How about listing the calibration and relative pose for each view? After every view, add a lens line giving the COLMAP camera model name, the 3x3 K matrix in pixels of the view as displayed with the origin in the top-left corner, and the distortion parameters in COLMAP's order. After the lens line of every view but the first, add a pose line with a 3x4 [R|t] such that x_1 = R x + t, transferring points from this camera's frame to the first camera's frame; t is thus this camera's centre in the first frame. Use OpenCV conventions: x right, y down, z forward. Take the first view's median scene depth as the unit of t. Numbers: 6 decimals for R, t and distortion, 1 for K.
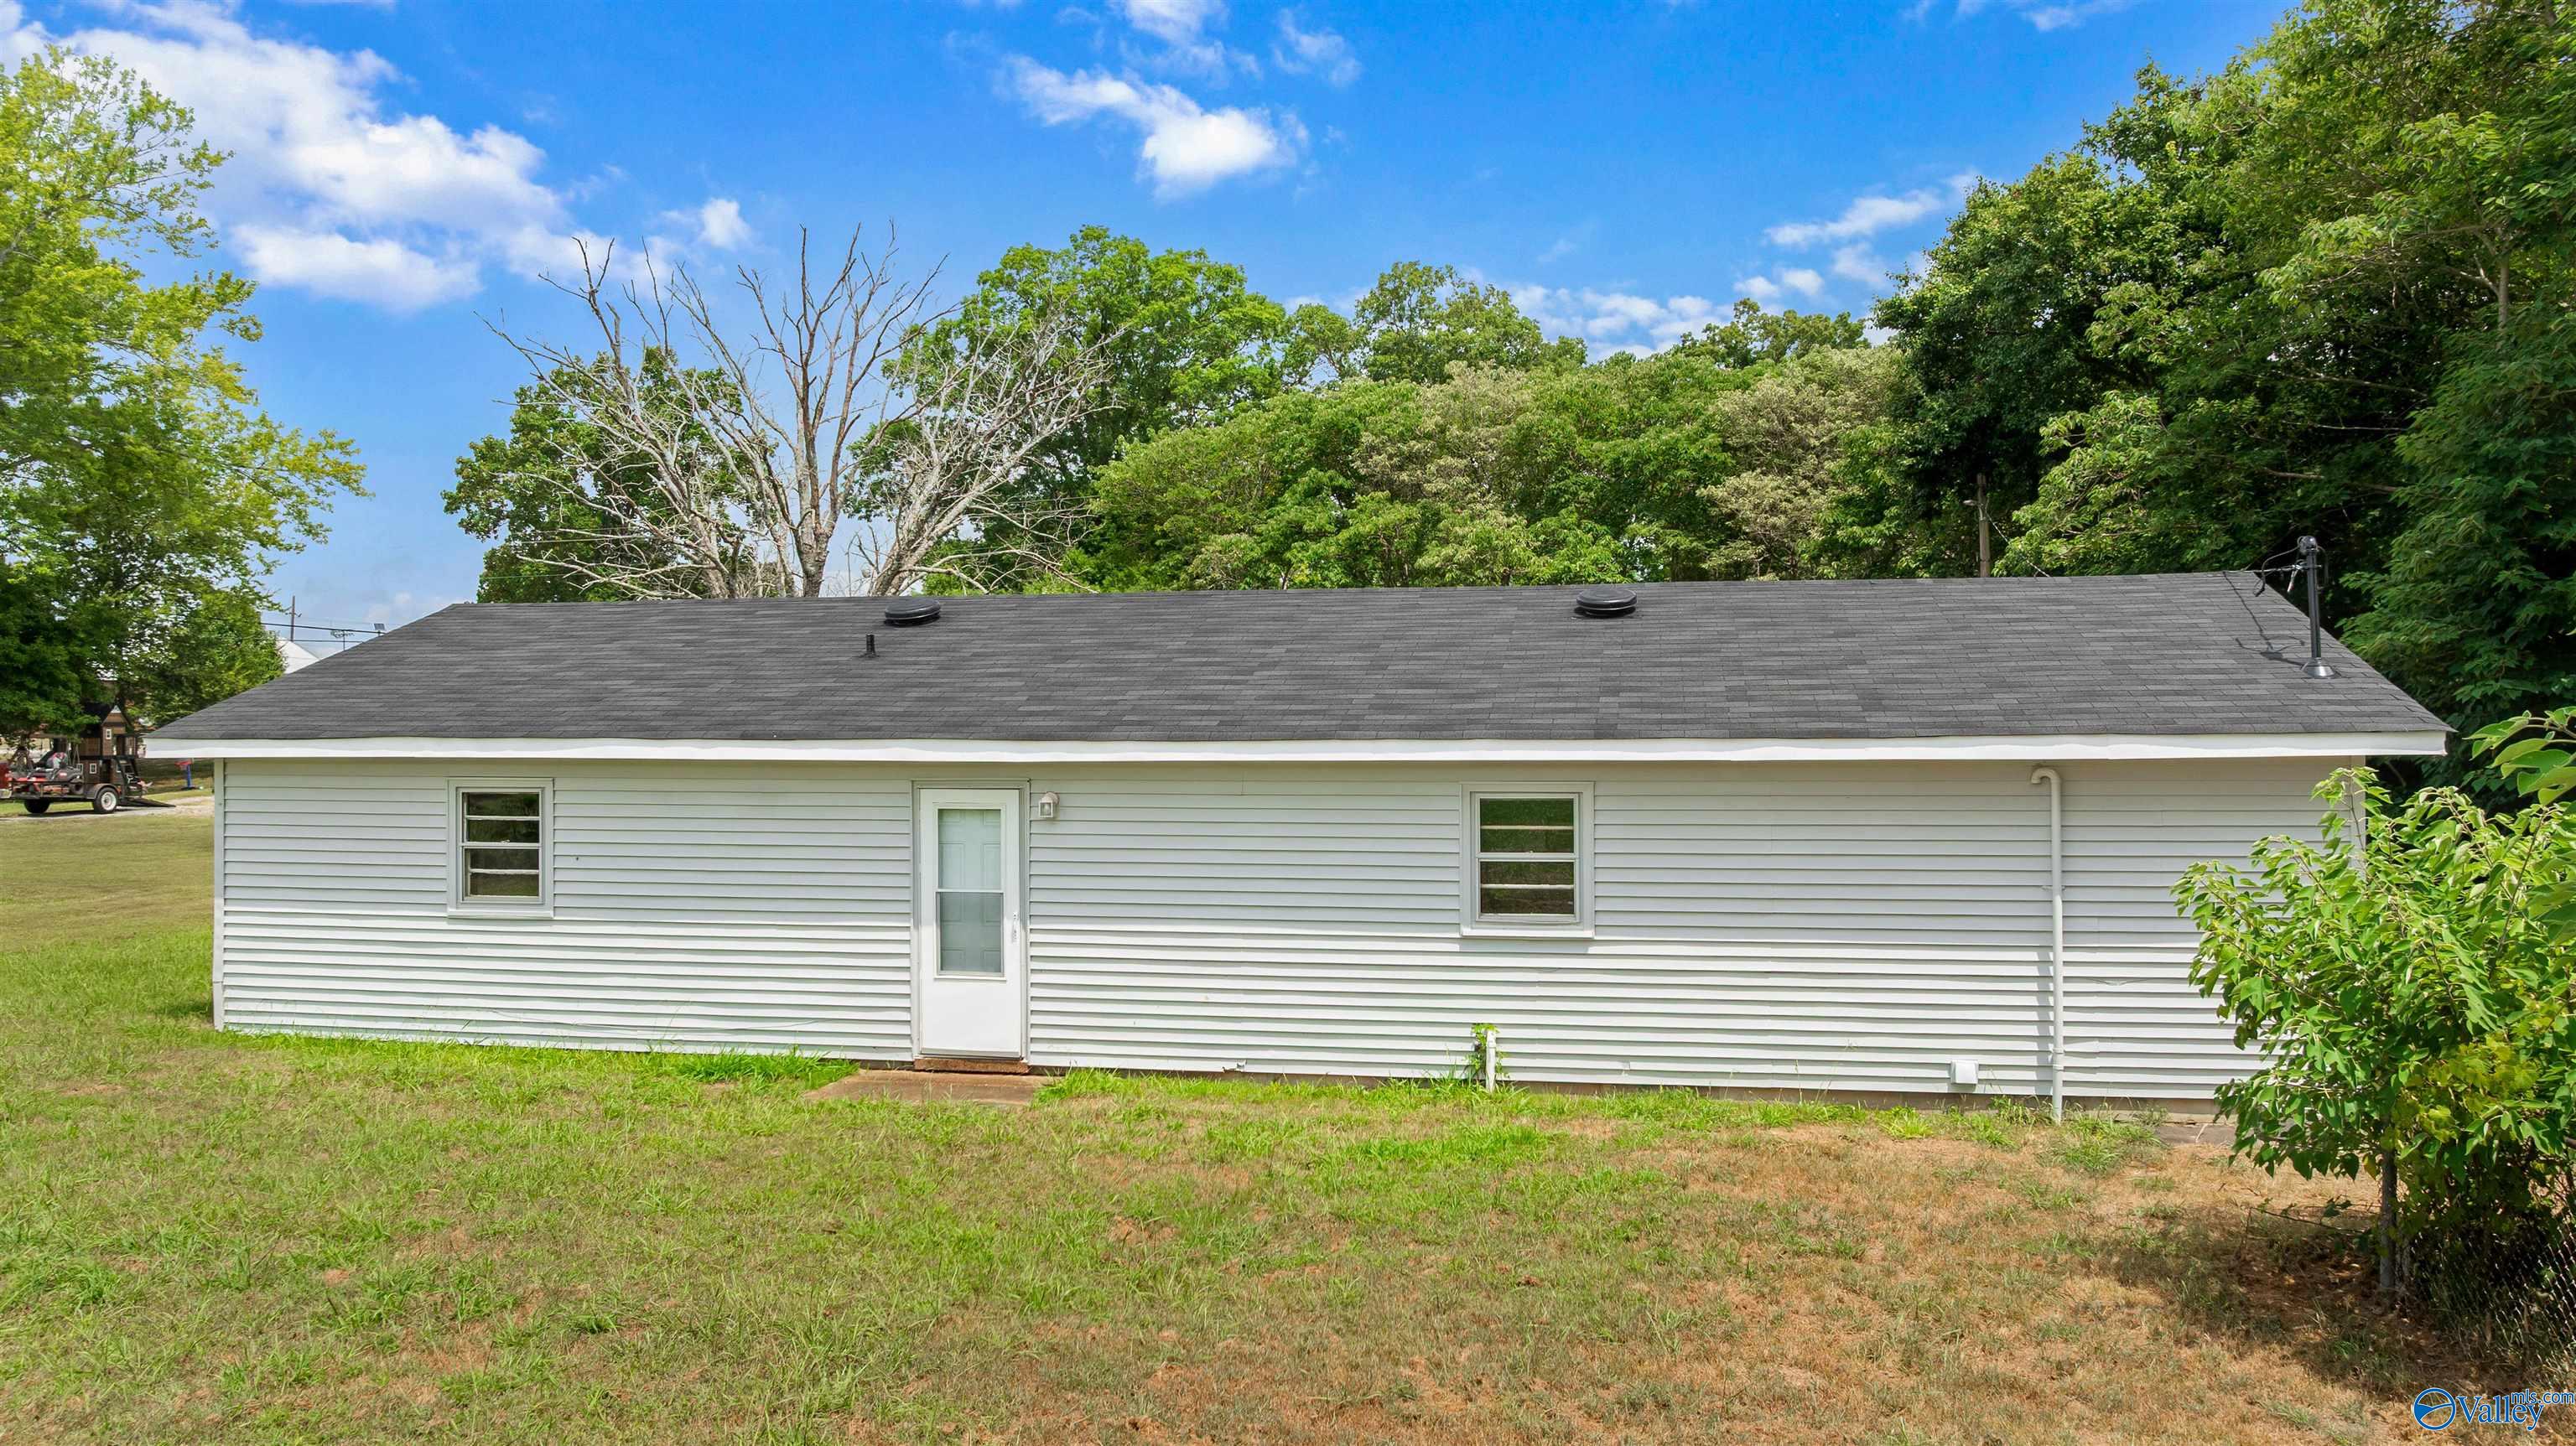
lens RADIAL K [[1837.5, 0, 1286.9], [0, 1837.5, 725.2], [0, 0, 1]] dist [-0.026763, 0.032410]
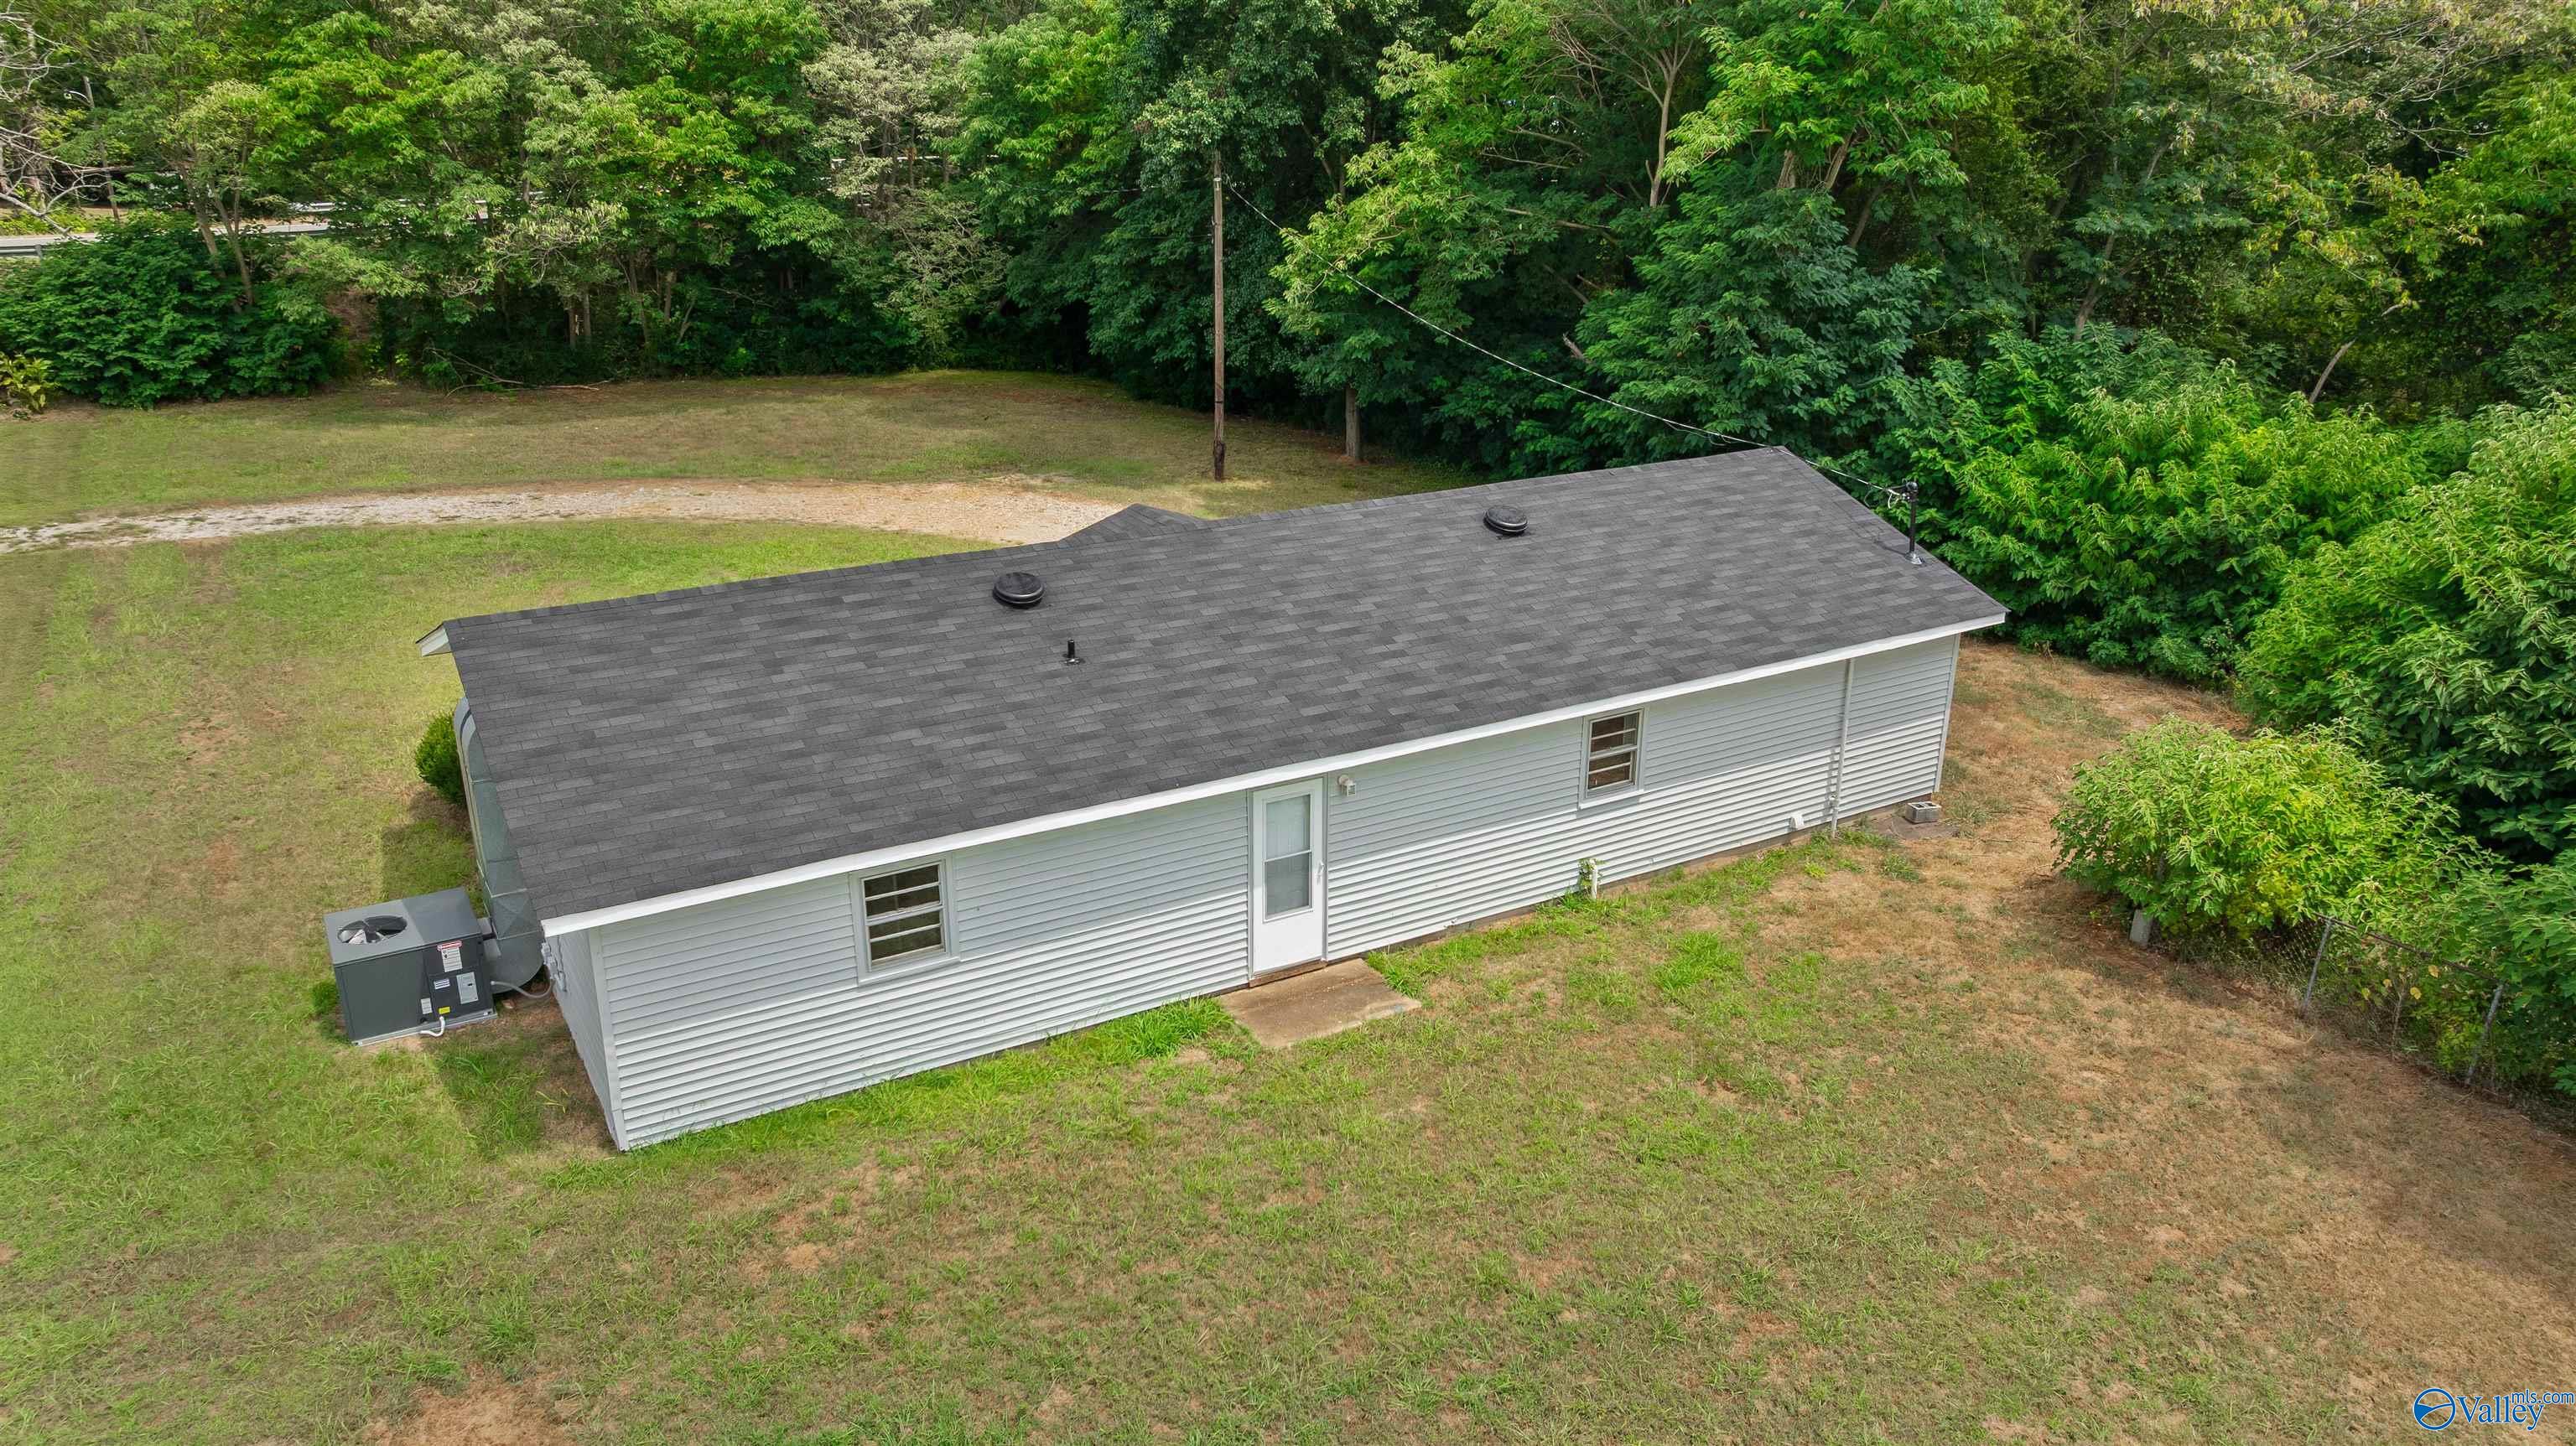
lens RADIAL K [[1793.1, 0, 1303.7], [0, 1793.1, 716.5], [0, 0, 1]] dist [-0.020034, -0.001125]
pose [[0.746669, -0.214468, 0.629673, -0.950027], [-0.010760, 0.942581, 0.333804, -0.431228], [-0.665108, -0.256017, 0.701489, 0.115585]]
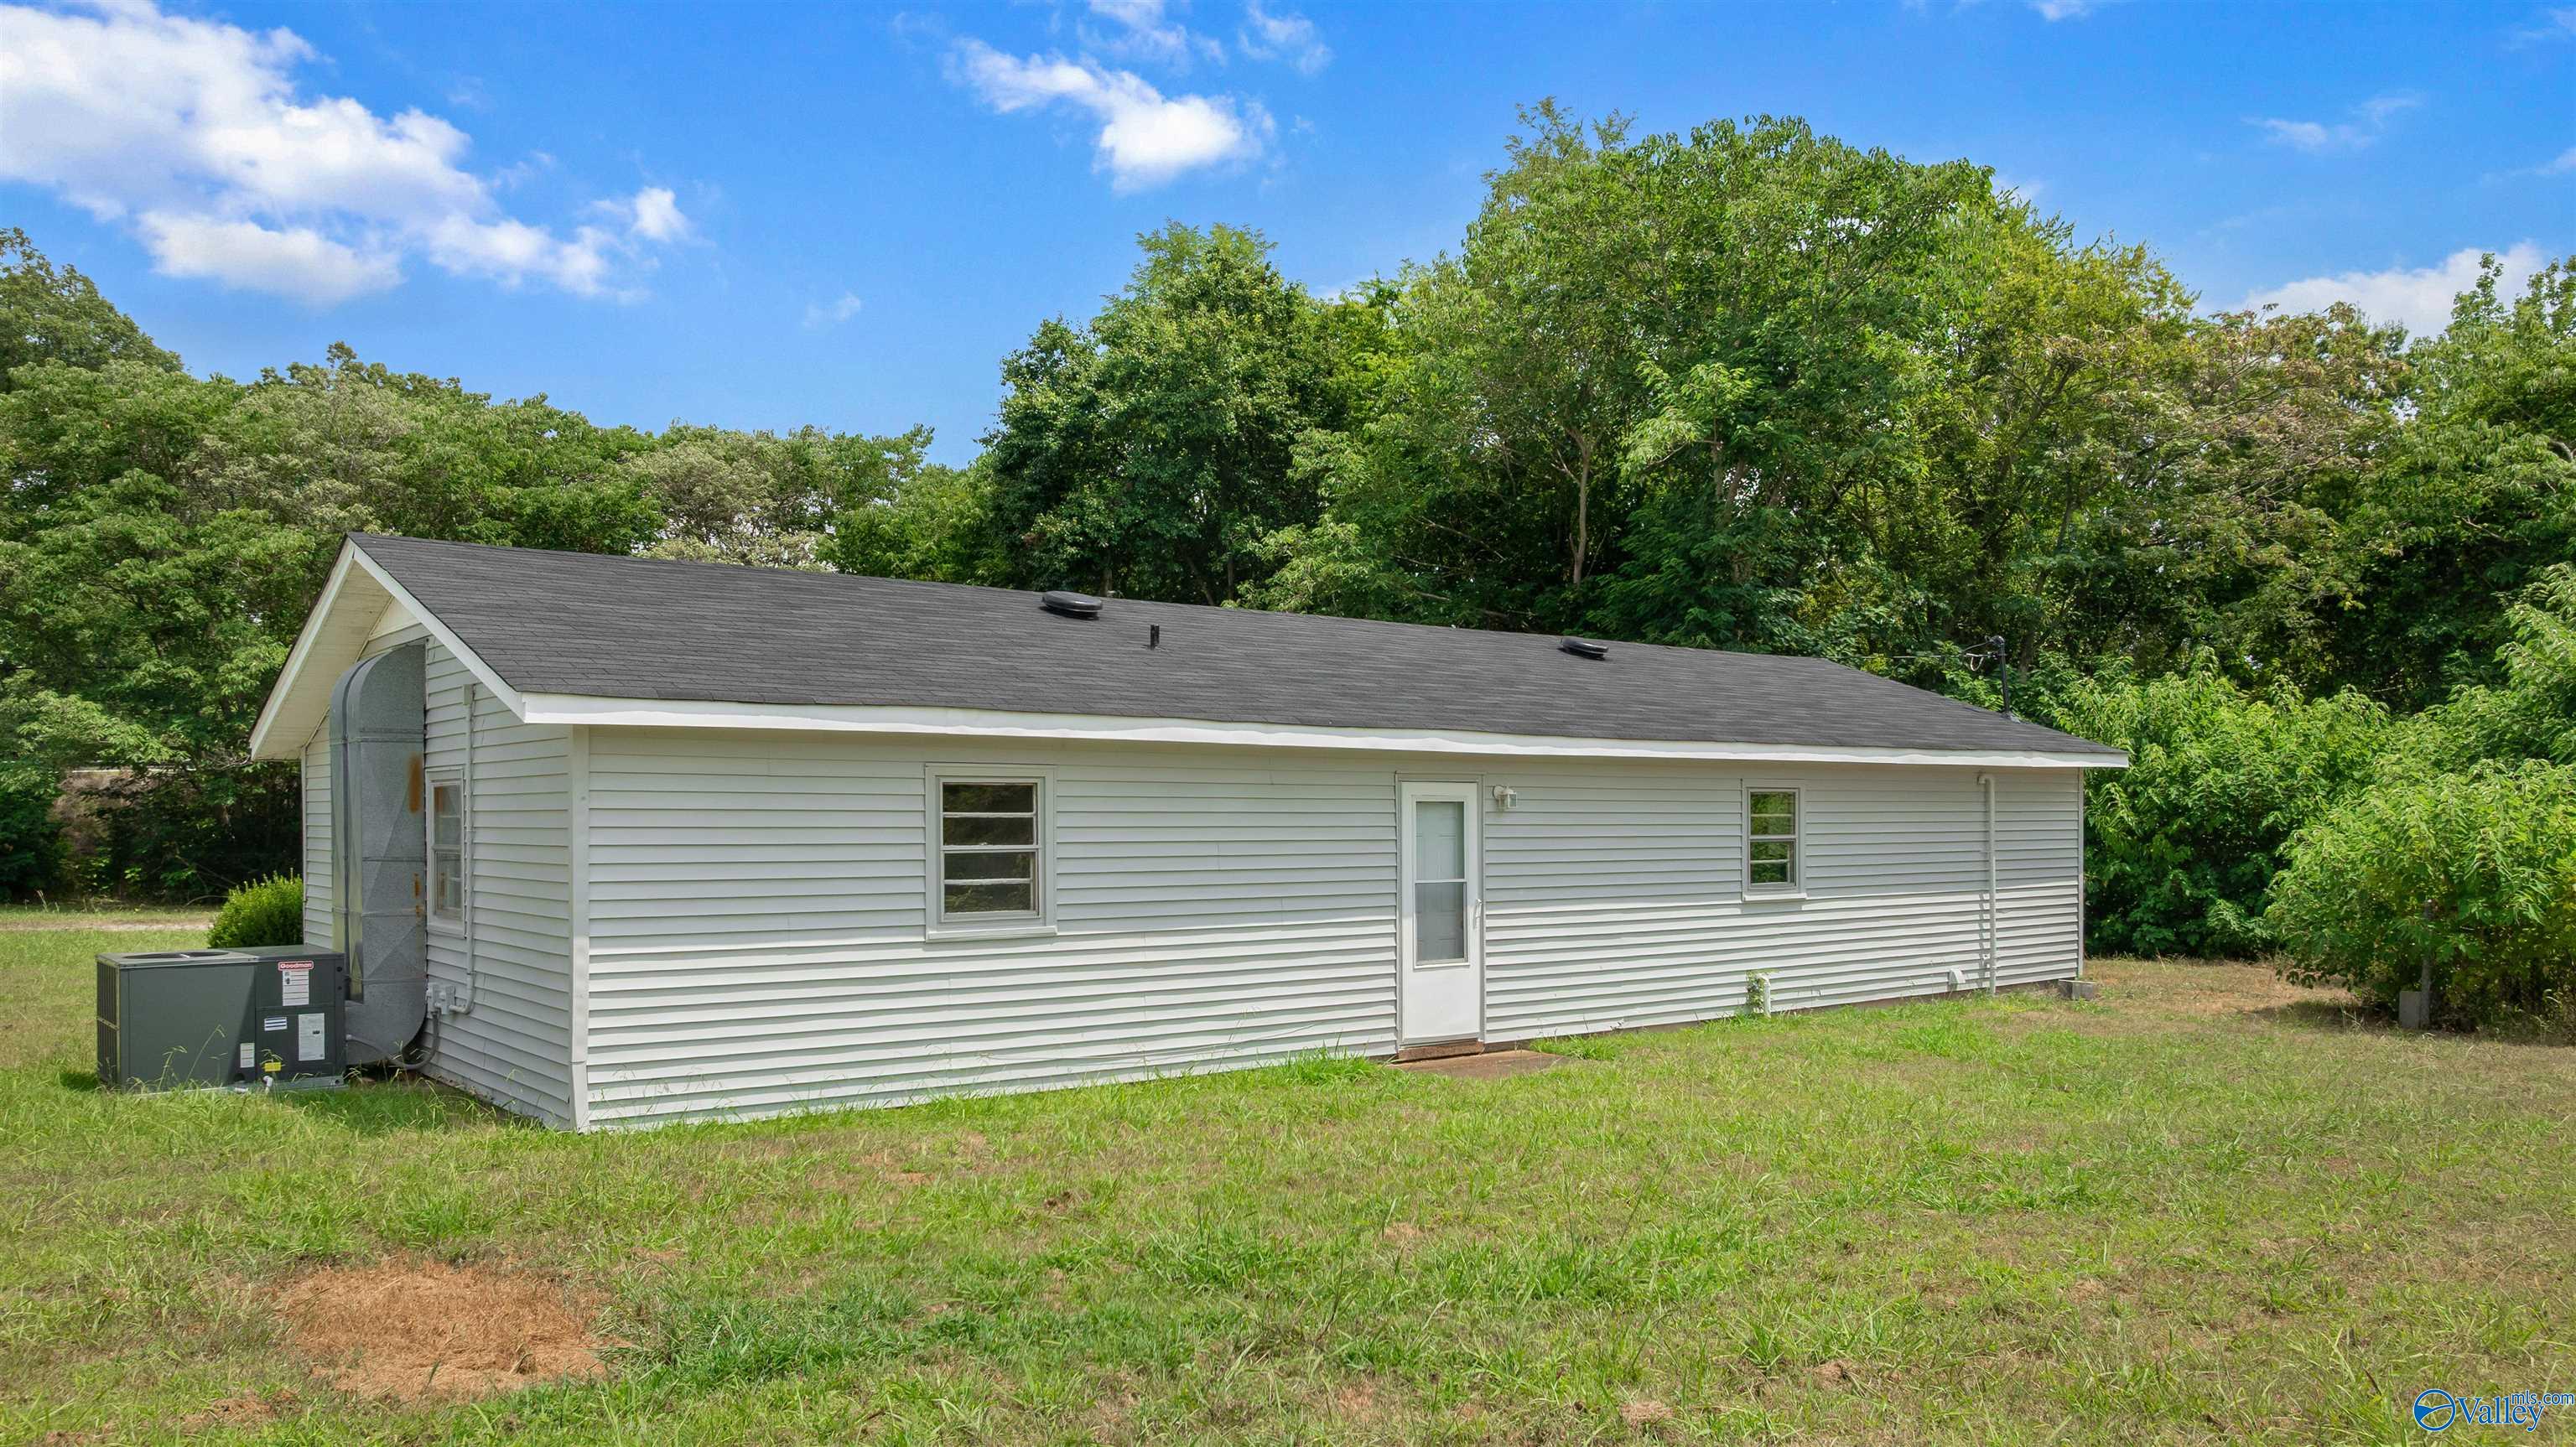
lens RADIAL K [[1832.9, 0, 1298.5], [0, 1832.9, 829.7], [0, 0, 1]] dist [-0.007944, -0.005090]
pose [[0.652201, -0.003302, 0.758039, -0.997452], [0.001959, 0.999995, 0.002670, 0.058380], [-0.758043, -0.000256, 0.652204, 0.390704]]
